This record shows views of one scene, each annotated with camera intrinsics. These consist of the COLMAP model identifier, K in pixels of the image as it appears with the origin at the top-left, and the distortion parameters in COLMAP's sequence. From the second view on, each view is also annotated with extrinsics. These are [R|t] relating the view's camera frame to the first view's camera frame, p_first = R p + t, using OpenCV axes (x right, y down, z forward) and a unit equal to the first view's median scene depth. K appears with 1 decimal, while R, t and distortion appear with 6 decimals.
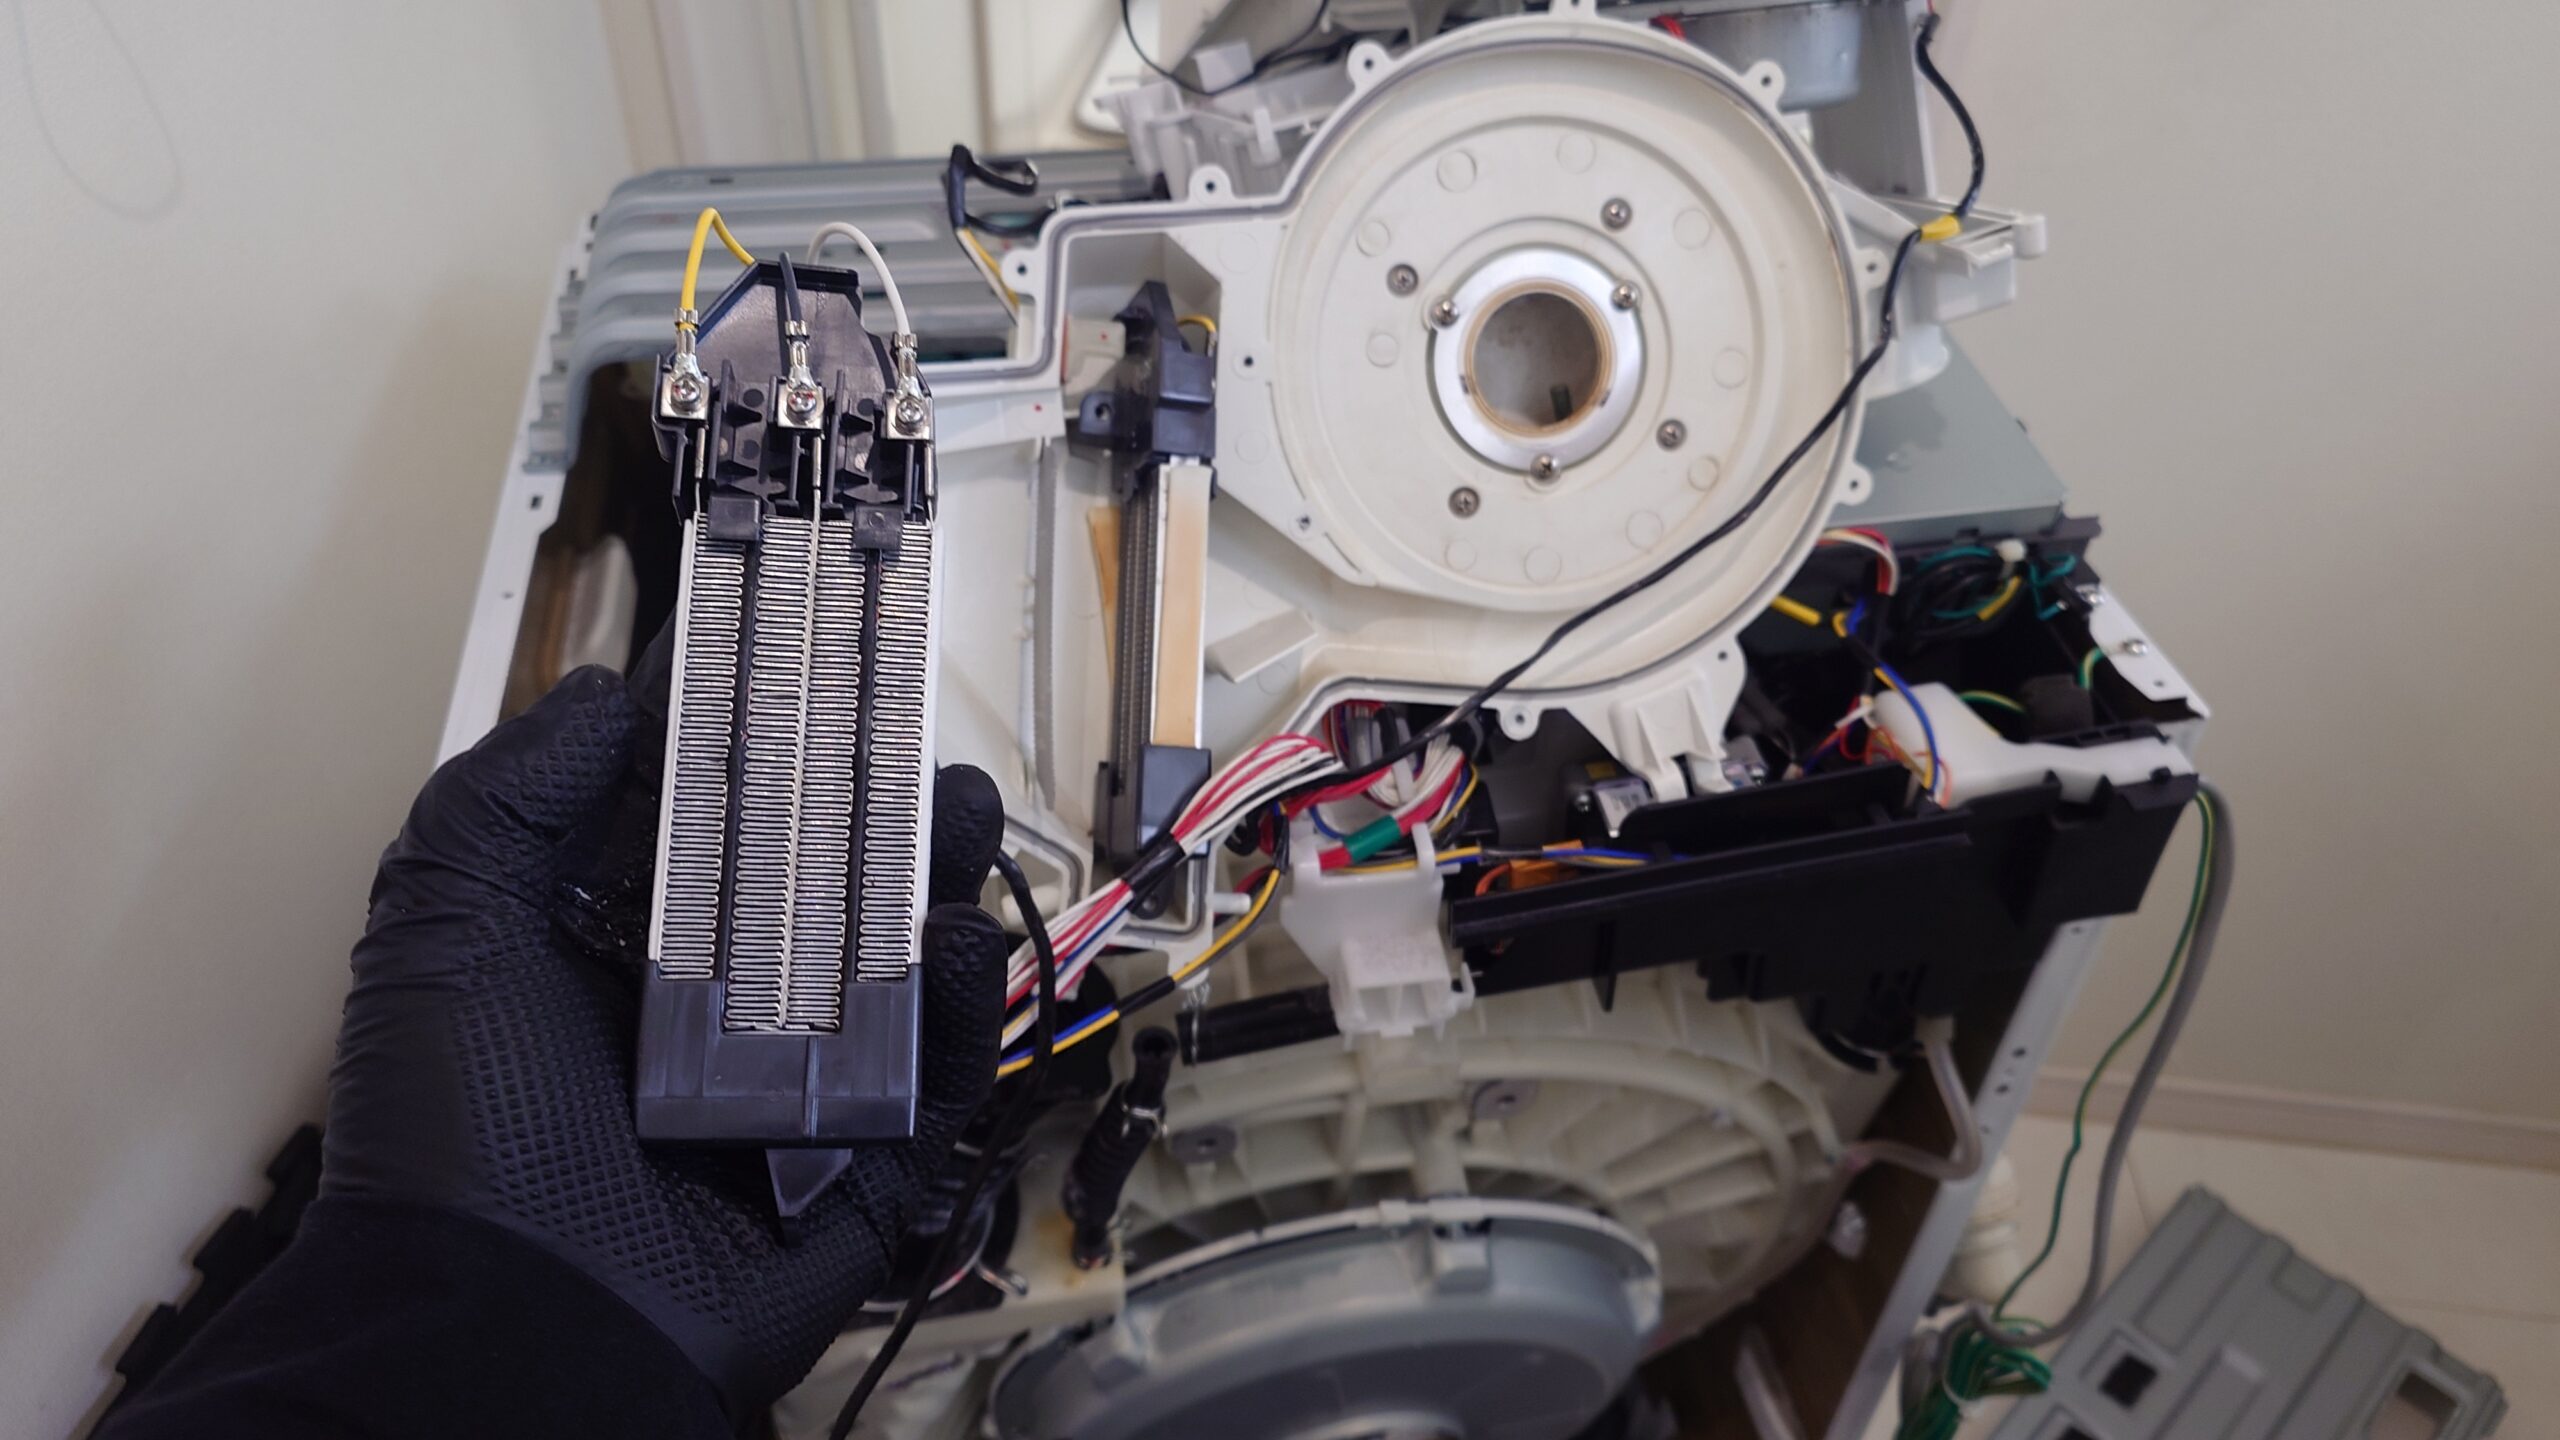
lens RADIAL K [[1828.6, 0, 1280.0], [0, 1828.6, 720.0], [0, 0, 1]] dist [0.052740, 0.002186]
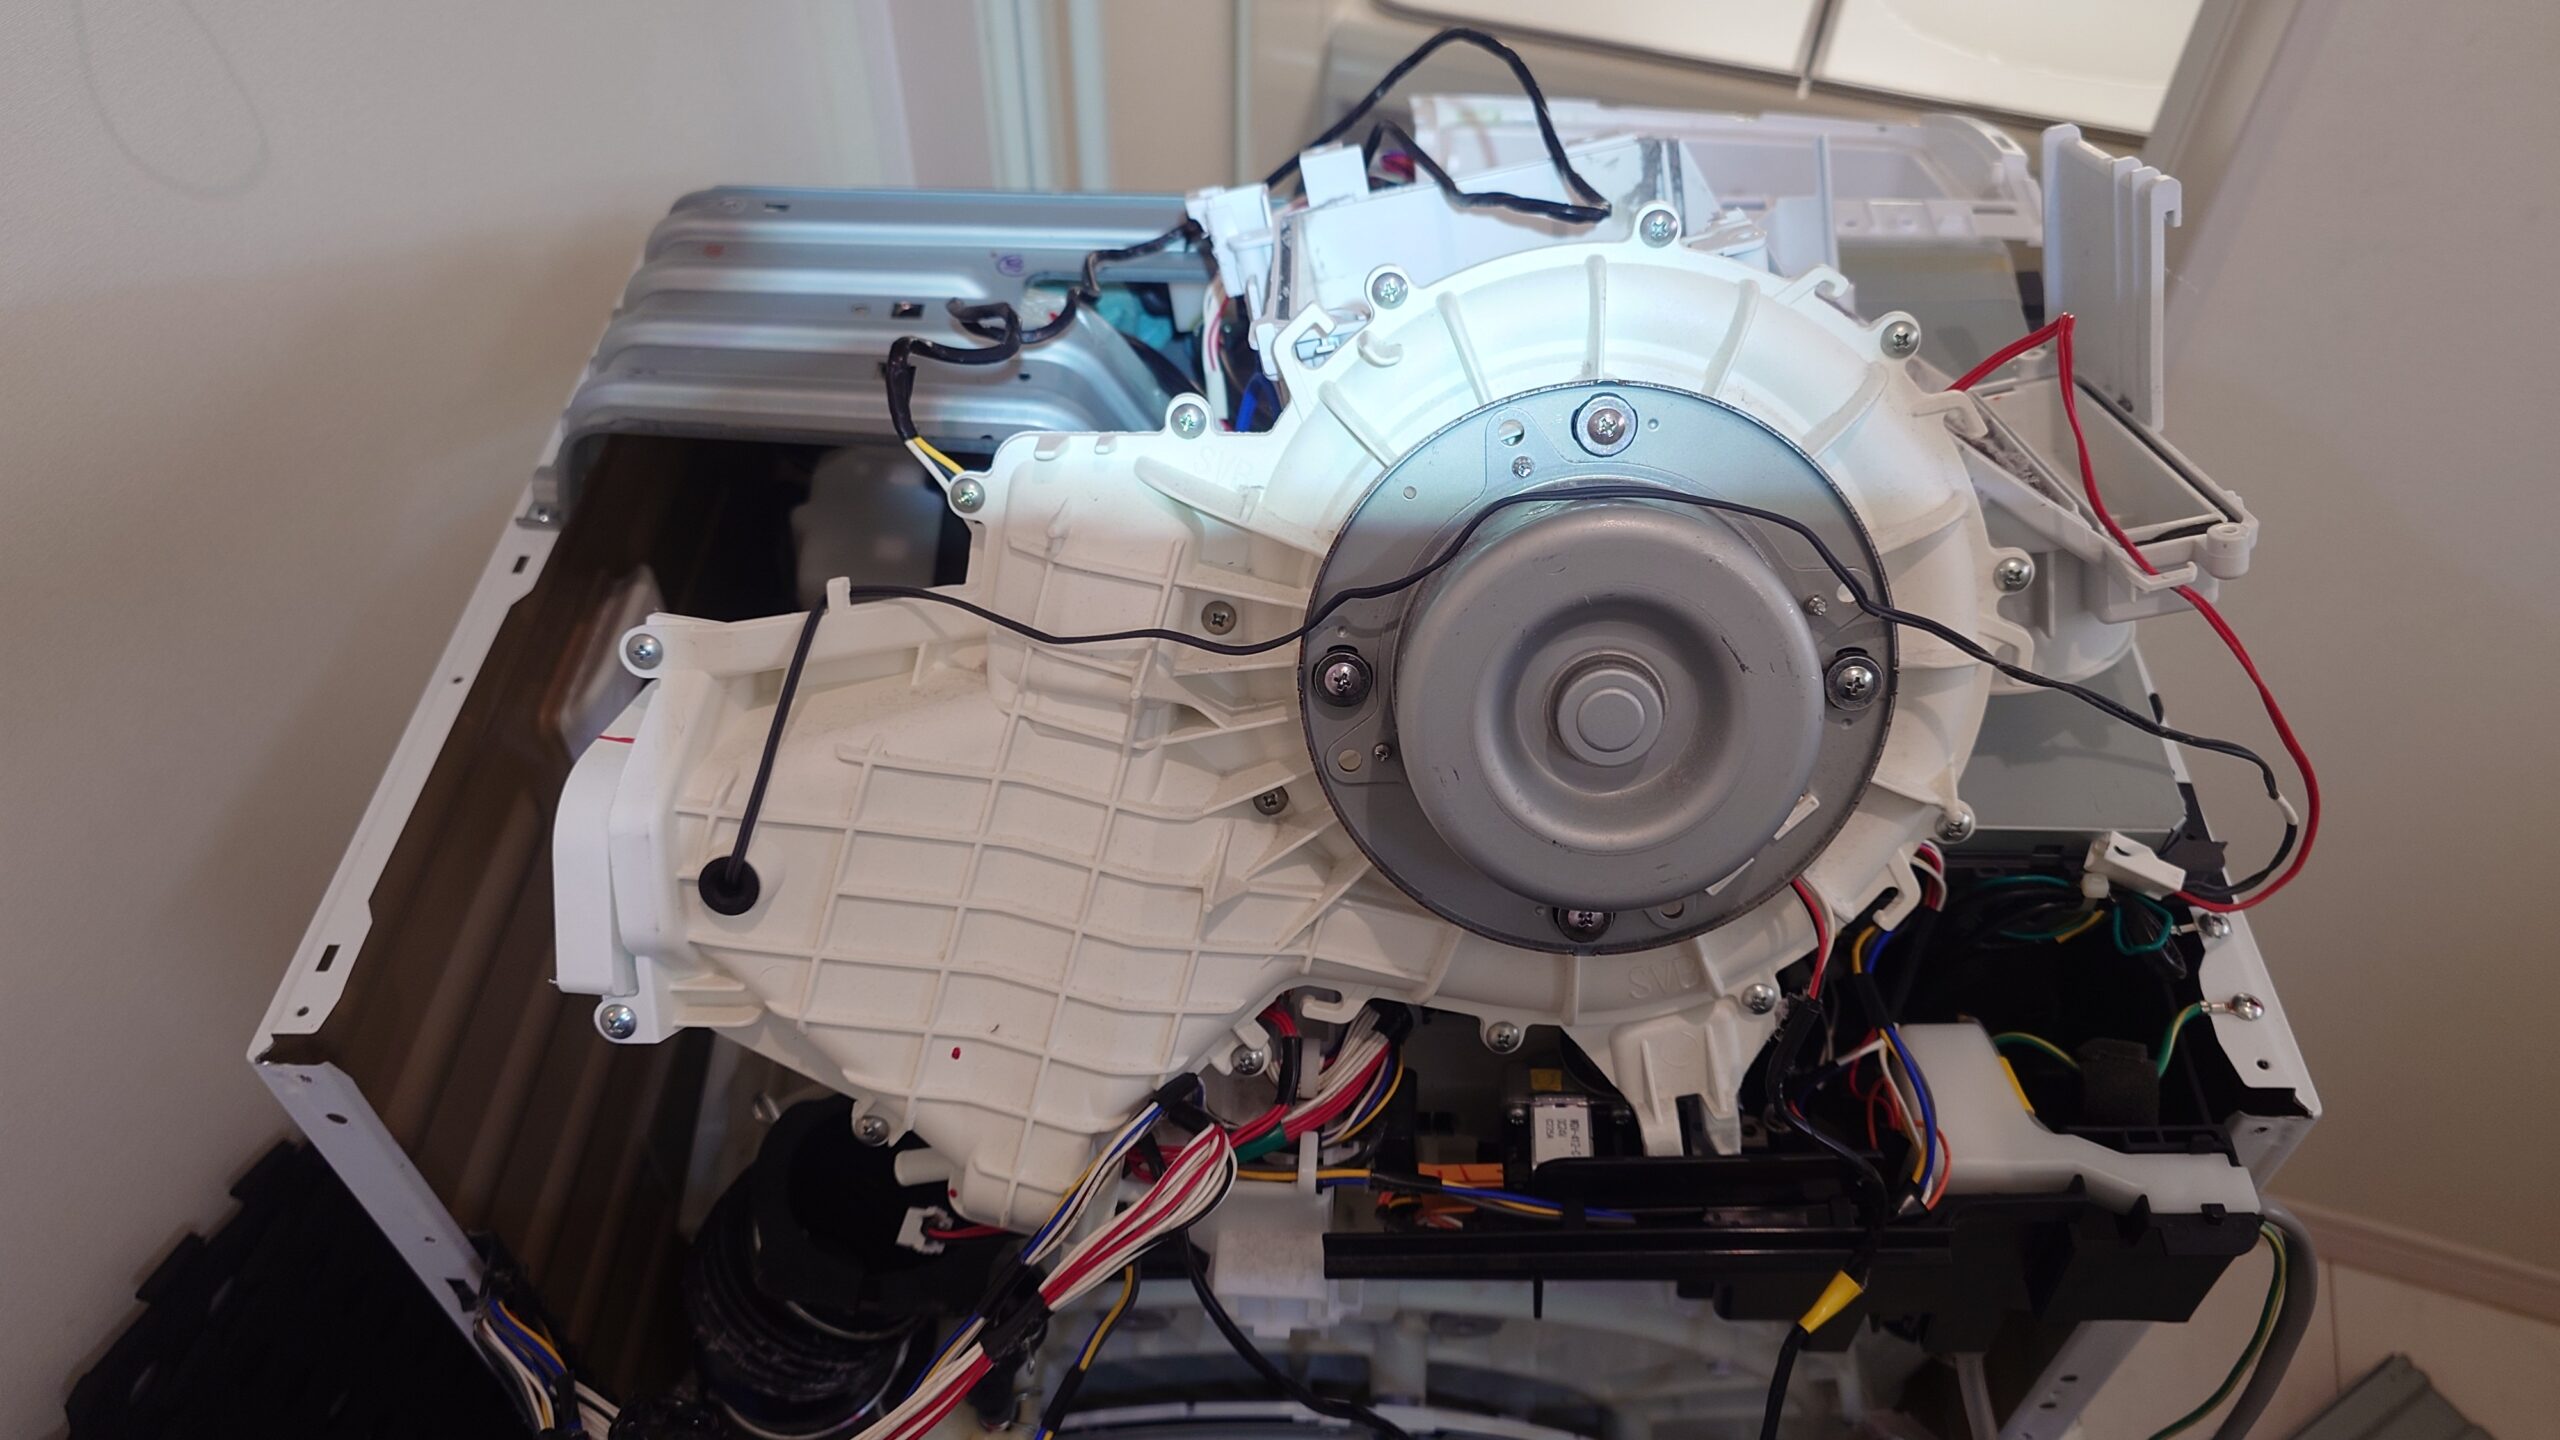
lens RADIAL K [[1848.9, 0, 1280.0], [0, 1848.9, 720.0], [0, 0, 1]] dist [0.002053, 0.074160]
pose [[0.978142, 0.140878, -0.152940, 0.163100], [-0.125395, 0.986364, 0.106597, -0.221089], [0.165872, -0.085089, 0.982470, 0.132428]]
